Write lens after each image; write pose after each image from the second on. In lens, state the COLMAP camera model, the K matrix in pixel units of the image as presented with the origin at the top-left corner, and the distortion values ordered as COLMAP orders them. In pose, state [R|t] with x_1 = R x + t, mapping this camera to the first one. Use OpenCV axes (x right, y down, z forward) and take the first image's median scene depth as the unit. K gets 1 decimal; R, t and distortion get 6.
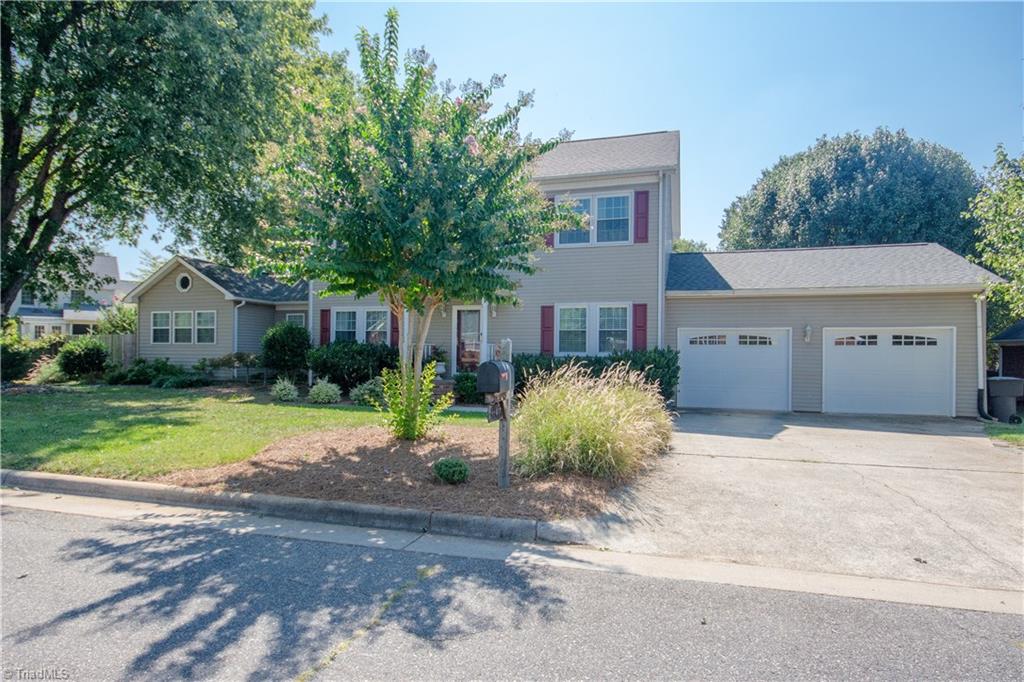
lens RADIAL K [[566.8, 0, 512.6], [0, 566.8, 348.7], [0, 0, 1]] dist [-0.000709, 0.001662]
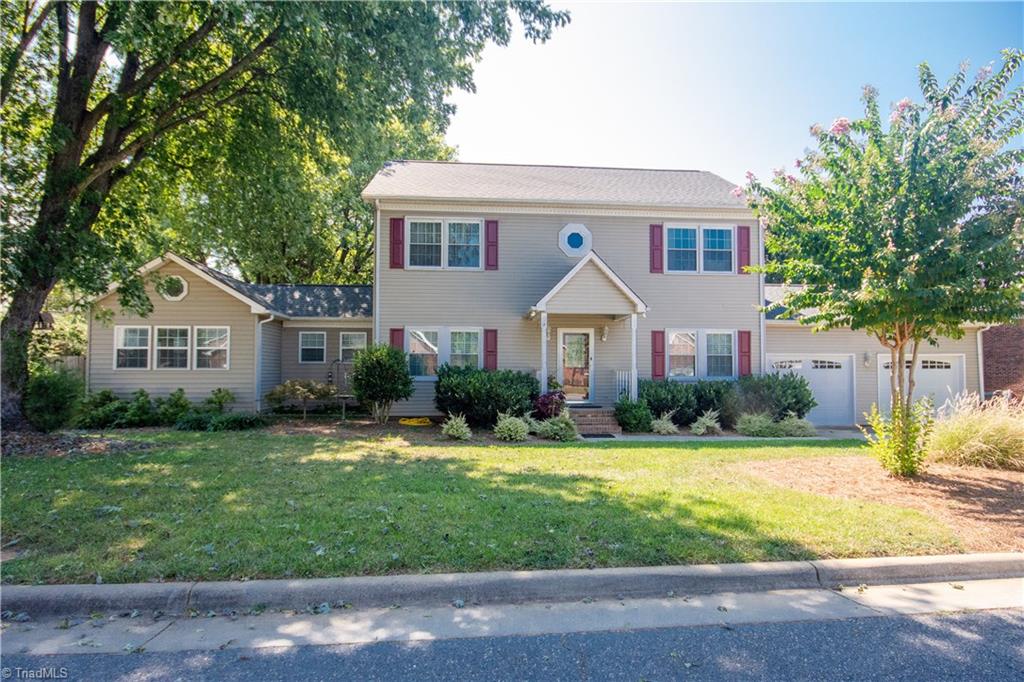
lens RADIAL K [[566.8, 0, 512.6], [0, 566.8, 348.7], [0, 0, 1]] dist [-0.000709, 0.001662]
pose [[0.924235, 0.009946, 0.381694, -0.496589], [0.006408, 0.999116, -0.041549, -0.003040], [-0.381770, 0.040847, 0.923354, 0.151926]]
